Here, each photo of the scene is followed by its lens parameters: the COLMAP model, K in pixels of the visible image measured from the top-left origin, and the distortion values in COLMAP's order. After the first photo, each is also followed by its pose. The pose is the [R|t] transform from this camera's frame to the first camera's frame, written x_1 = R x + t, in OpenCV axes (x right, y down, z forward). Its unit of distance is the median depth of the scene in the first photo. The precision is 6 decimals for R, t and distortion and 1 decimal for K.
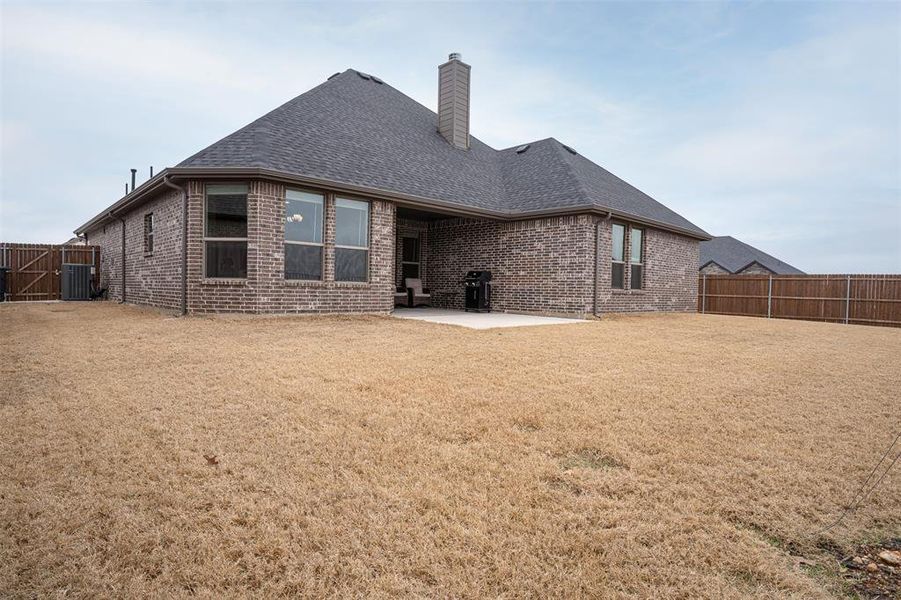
lens RADIAL K [[468.1, 0, 449.7], [0, 468.1, 289.7], [0, 0, 1]] dist [0.002872, 0.000297]
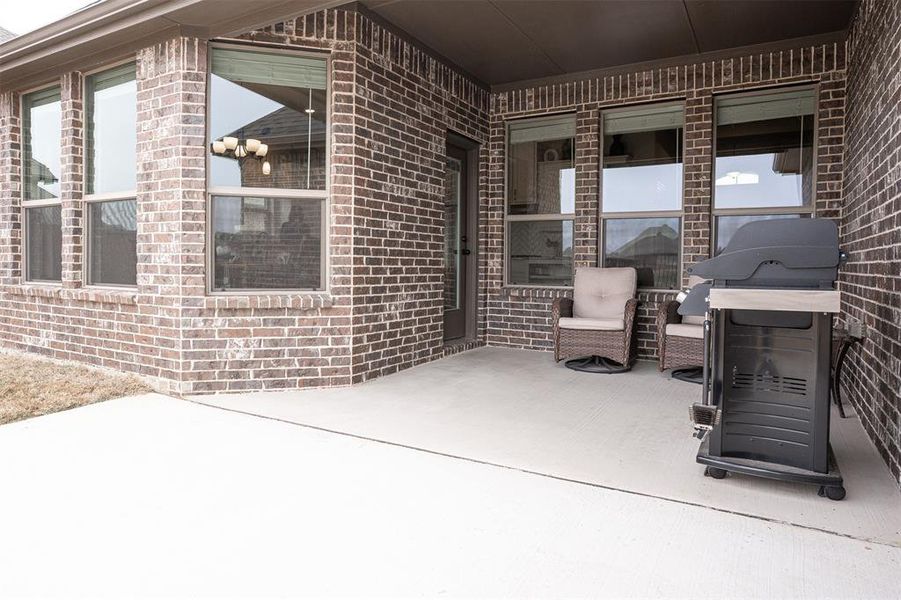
lens RADIAL K [[552.4, 0, 450.5], [0, 552.4, 300.0], [0, 0, 1]] dist [-0.002074, -0.000876]
pose [[0.288266, 0.036212, -0.956865, 0.292647], [-0.010522, 0.999344, 0.034649, -0.023314], [0.957492, 0.000080, 0.288458, 1.092319]]
